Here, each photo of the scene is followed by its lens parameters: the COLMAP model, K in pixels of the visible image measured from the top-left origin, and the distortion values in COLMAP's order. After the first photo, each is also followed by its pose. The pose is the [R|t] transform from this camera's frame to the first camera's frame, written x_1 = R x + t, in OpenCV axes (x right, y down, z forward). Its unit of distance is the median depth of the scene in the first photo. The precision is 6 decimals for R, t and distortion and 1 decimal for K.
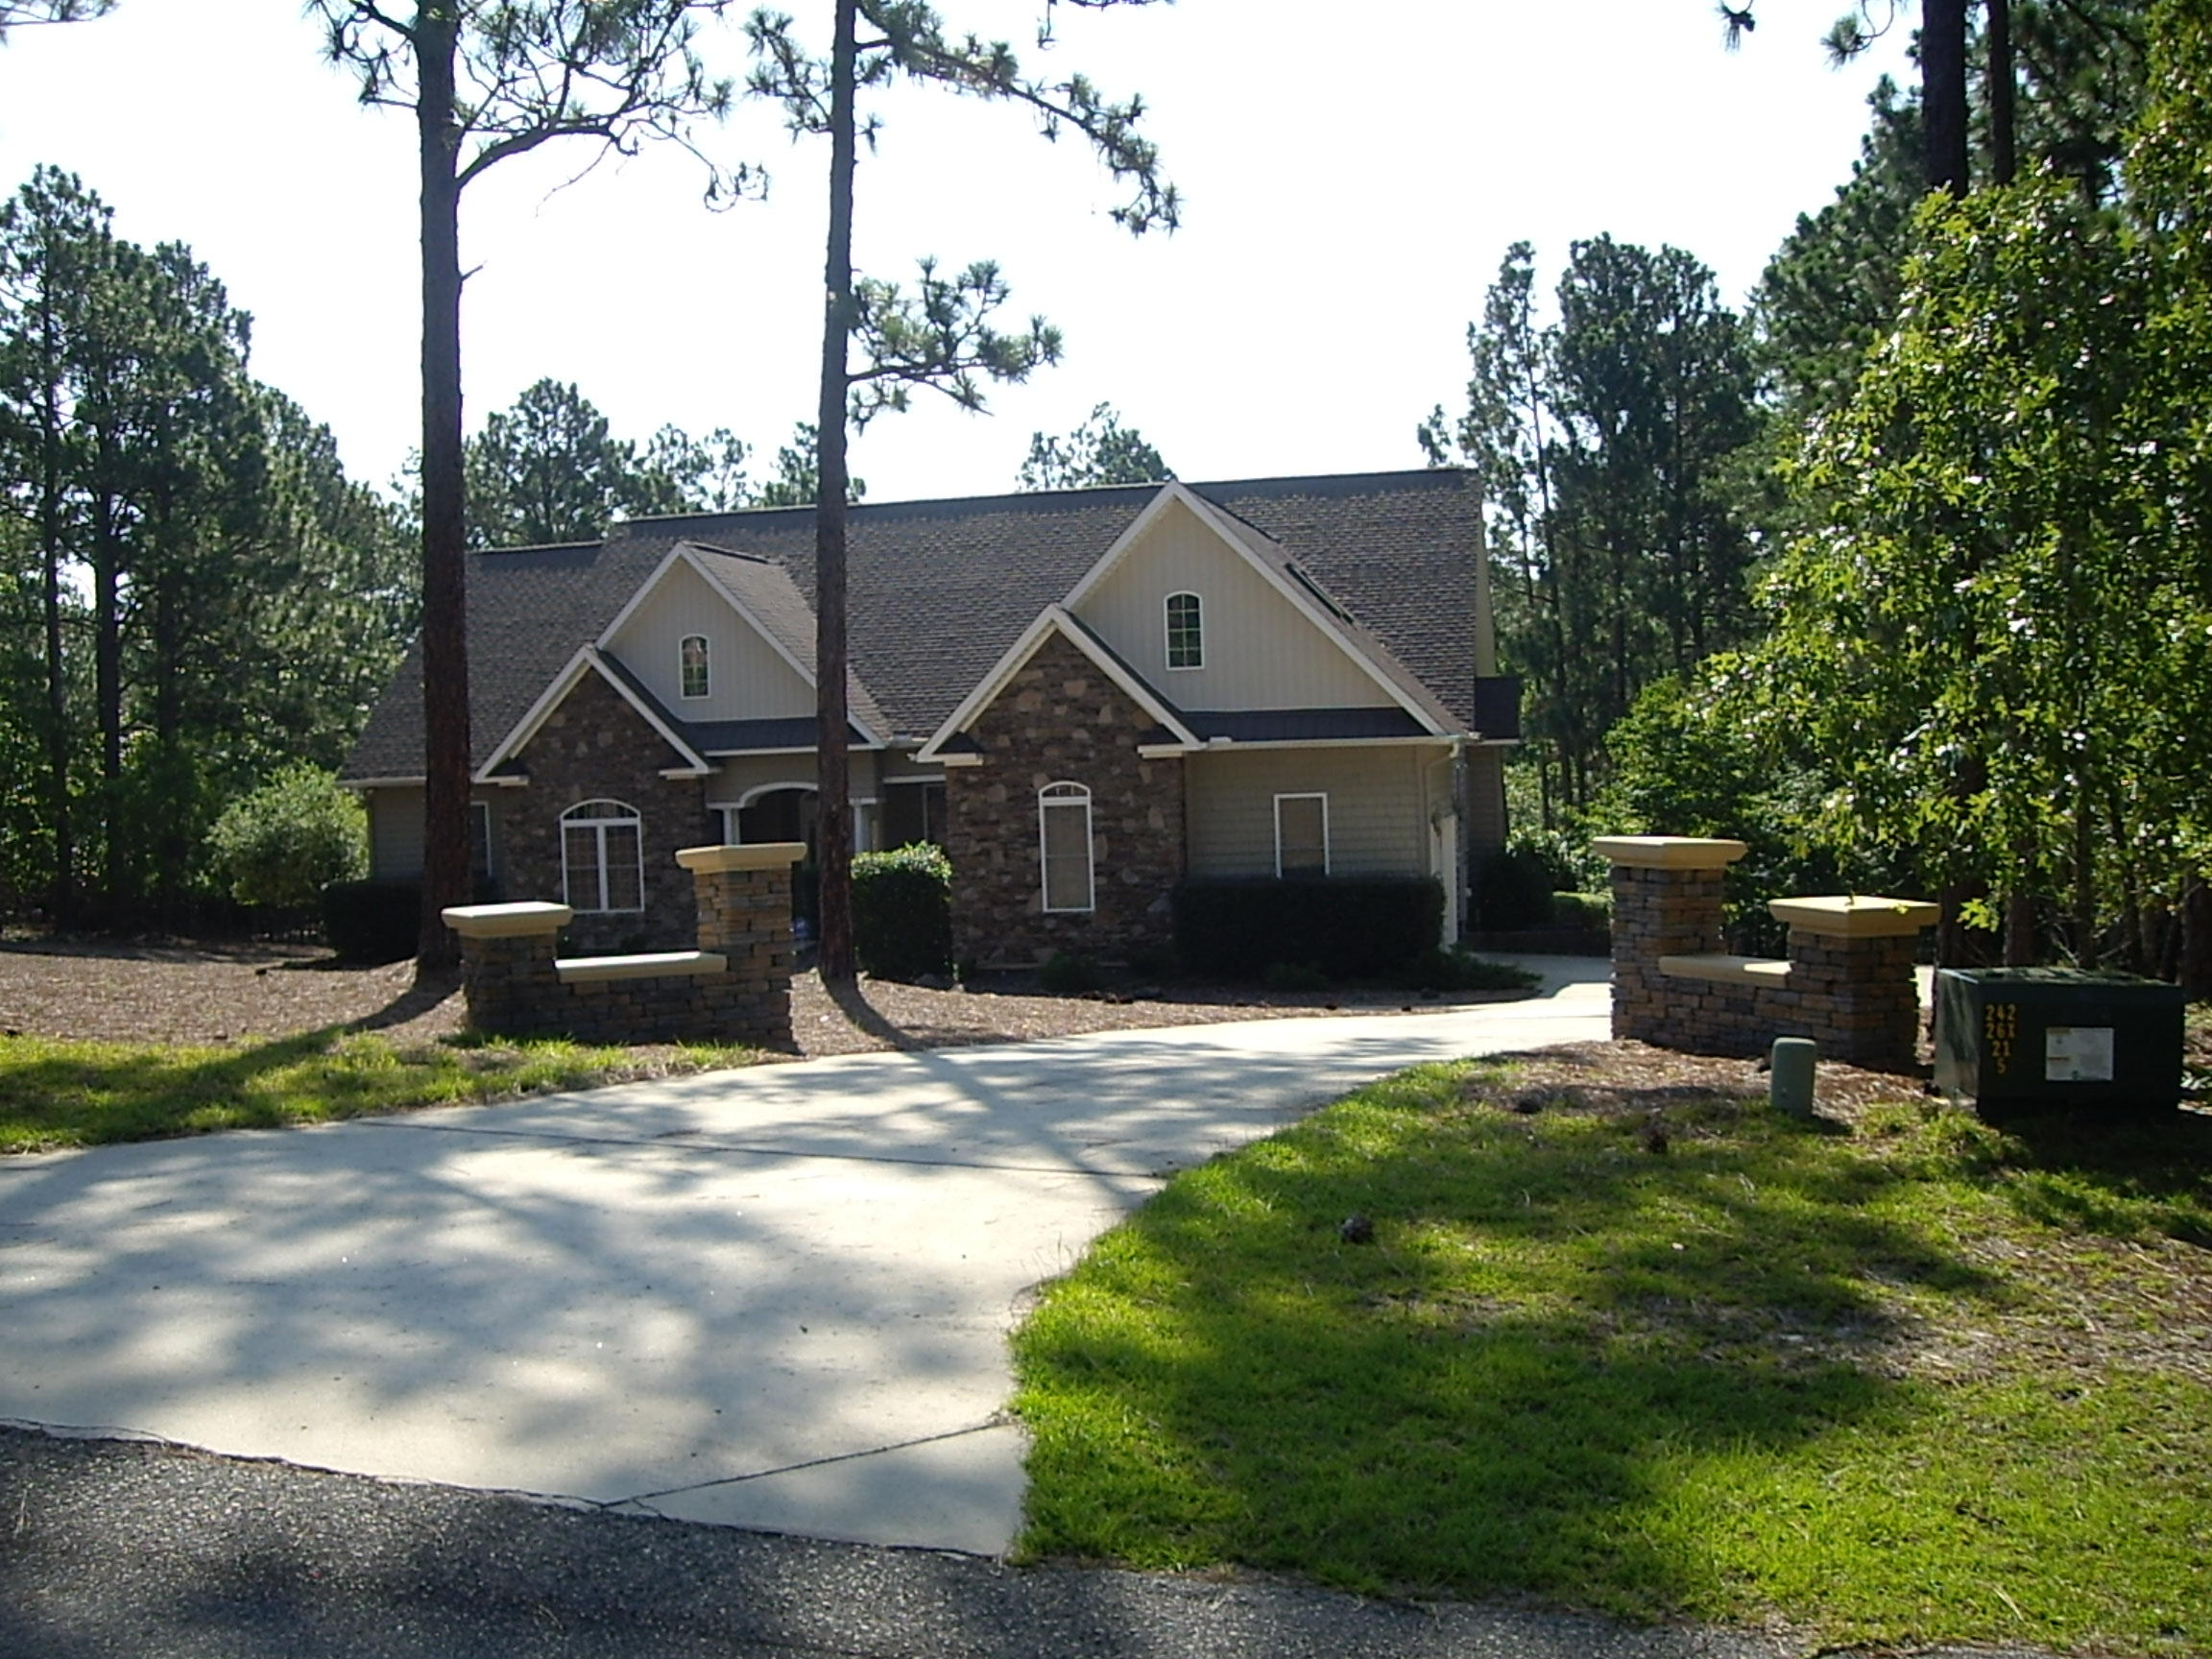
lens RADIAL K [[2393.0, 0, 1119.6], [0, 2393.0, 868.2], [0, 0, 1]] dist [-0.243077, 0.273488]
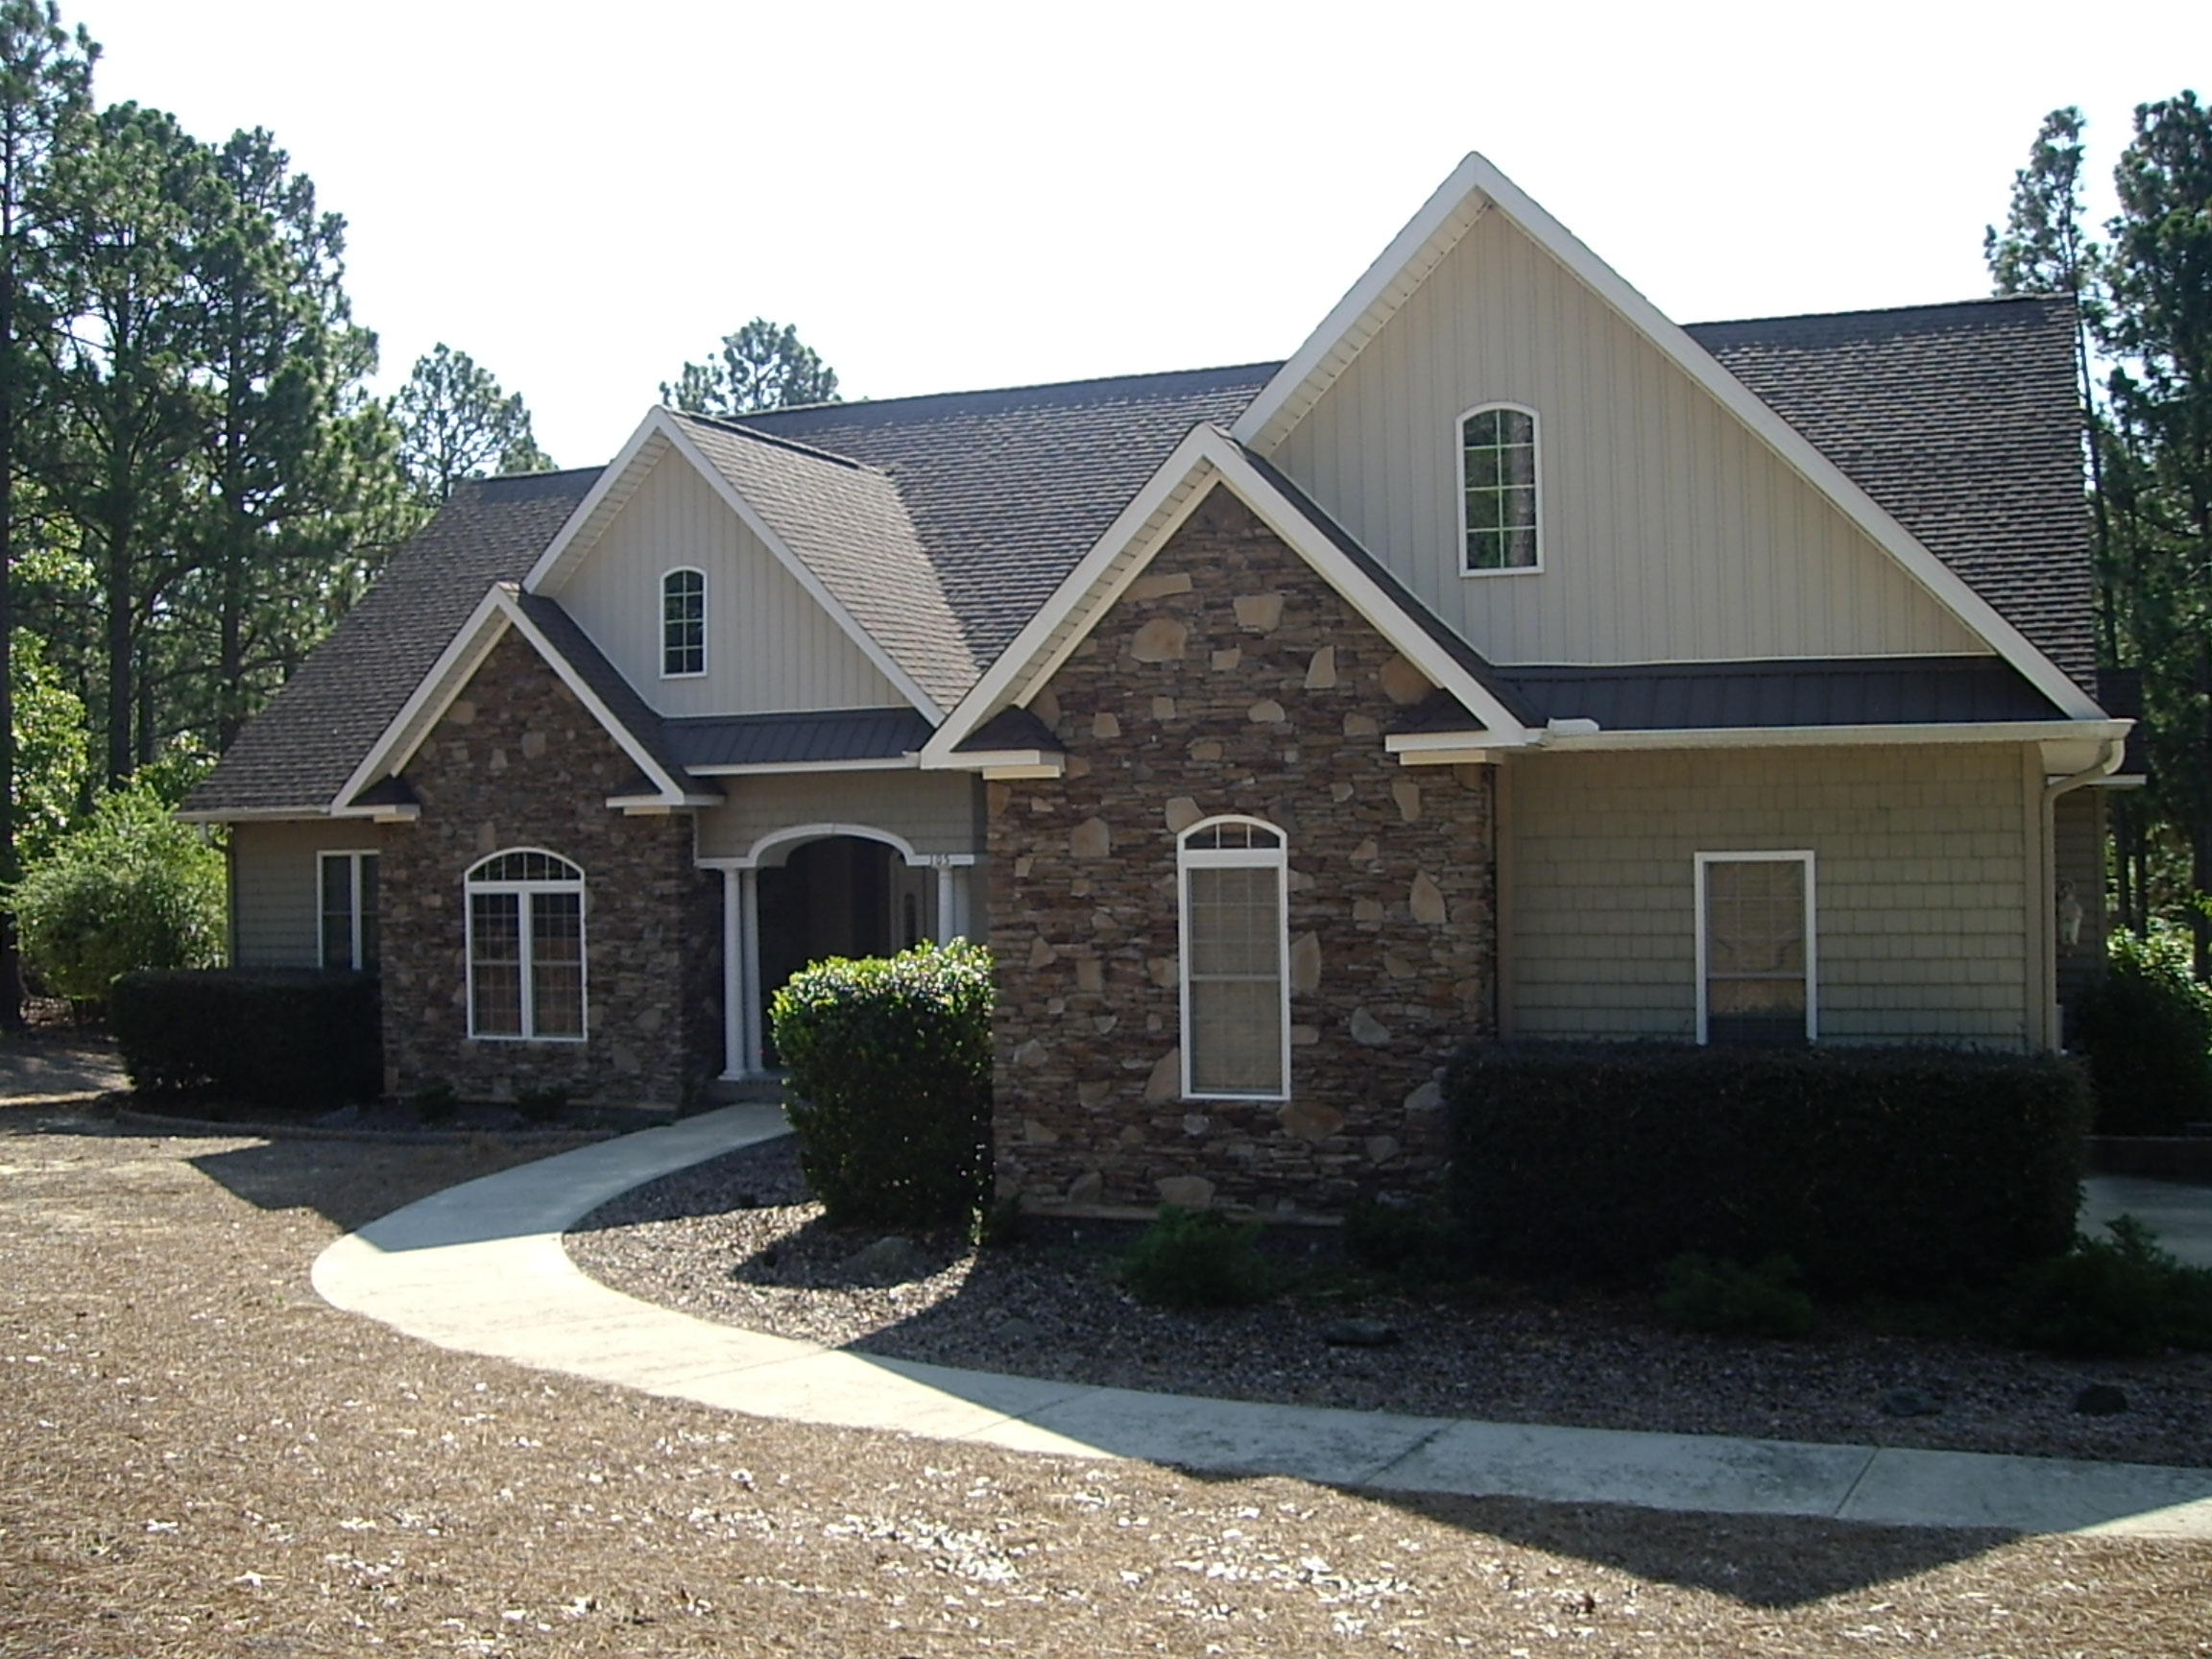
lens RADIAL K [[2393.0, 0, 1119.6], [0, 2393.0, 868.2], [0, 0, 1]] dist [-0.243077, 0.273488]
pose [[0.983068, 0.020476, -0.182096, 0.032409], [-0.026829, 0.999112, -0.032492, -0.008857], [0.181269, 0.036827, 0.982744, 0.450272]]
